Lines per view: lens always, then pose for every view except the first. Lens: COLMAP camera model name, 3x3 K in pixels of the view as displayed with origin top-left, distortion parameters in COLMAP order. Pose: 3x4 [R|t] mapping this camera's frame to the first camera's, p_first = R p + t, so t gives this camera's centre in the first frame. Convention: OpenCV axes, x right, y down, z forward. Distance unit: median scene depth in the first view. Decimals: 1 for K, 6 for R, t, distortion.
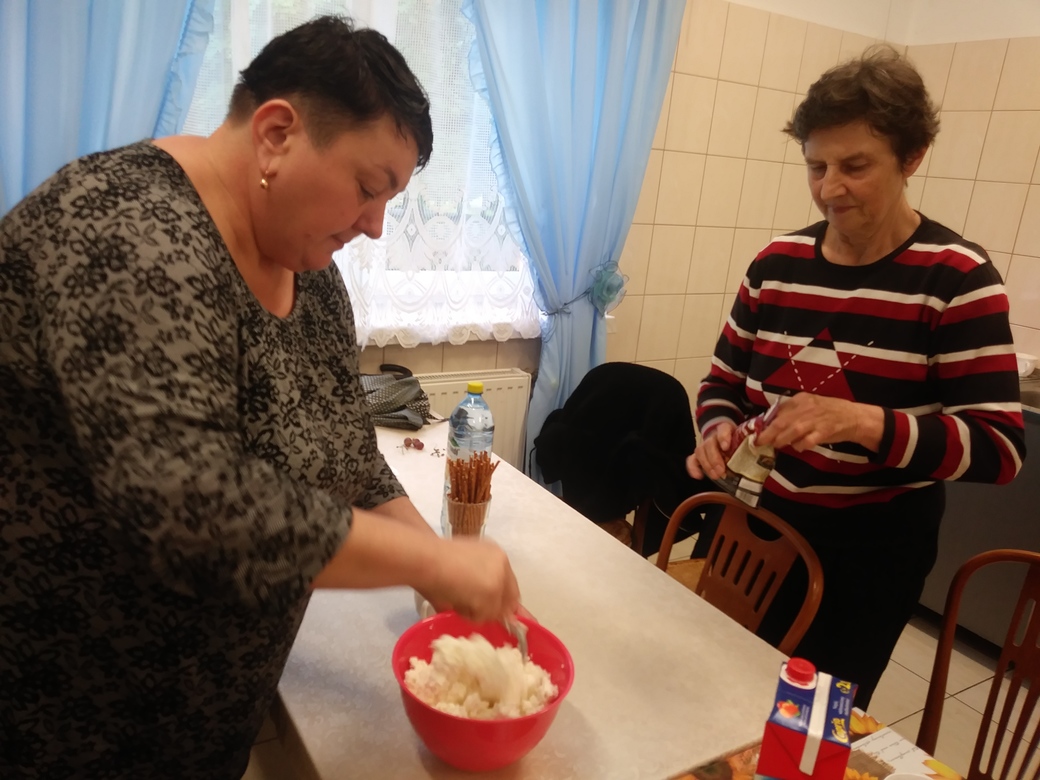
lens RADIAL K [[820.7, 0, 526.7], [0, 820.7, 421.4], [0, 0, 1]] dist [0.034755, -0.053763]
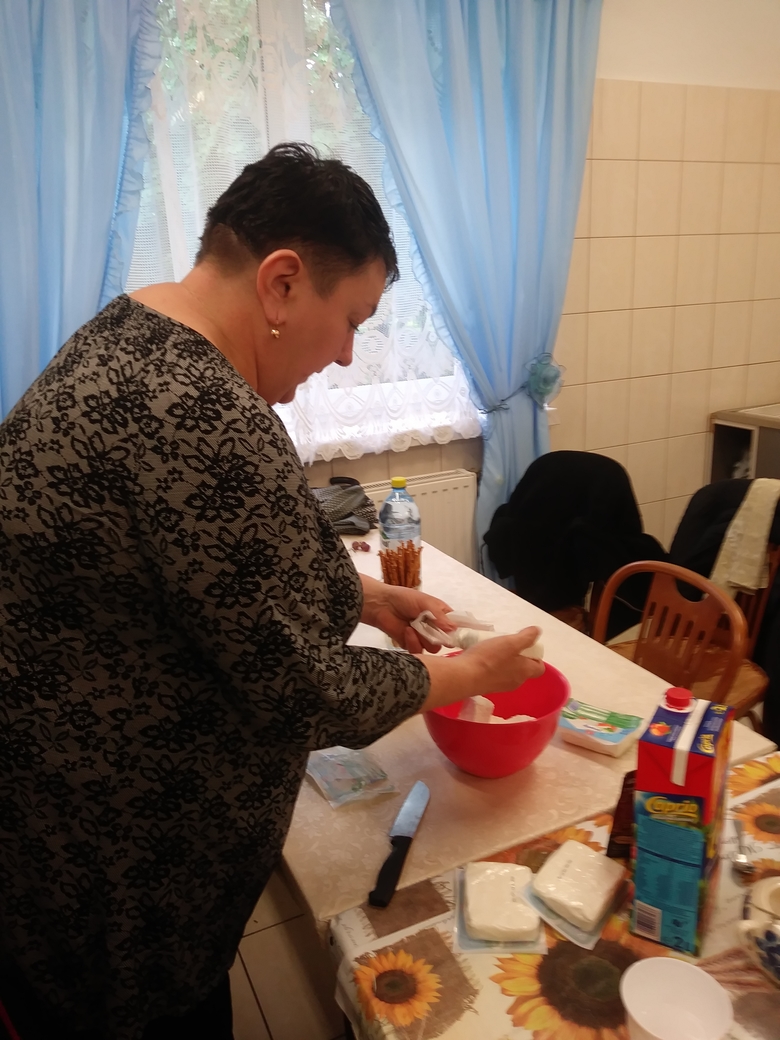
lens RADIAL K [[820.7, 0, 389.8], [0, 820.7, 530.0], [0, 0, 1]] dist [0.034755, -0.053763]
pose [[0.985738, -0.094167, -0.139475, 0.039814], [0.093084, 0.995556, -0.014287, 0.019988], [0.140201, 0.001101, 0.990123, -0.032208]]
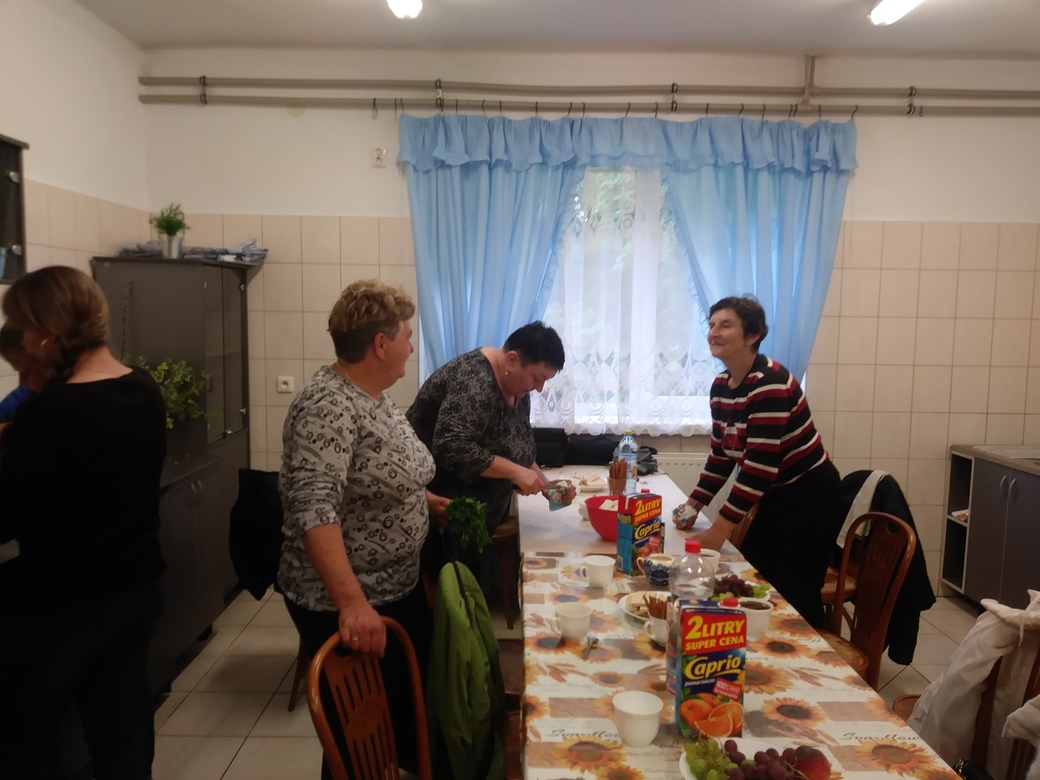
lens RADIAL K [[820.7, 0, 520.5], [0, 820.7, 388.9], [0, 0, 1]] dist [0.034755, -0.053763]
pose [[0.837346, -0.000727, -0.546673, 0.581674], [-0.103023, 0.981871, -0.159106, 0.120283], [0.536879, 0.189547, 0.822091, -0.620542]]
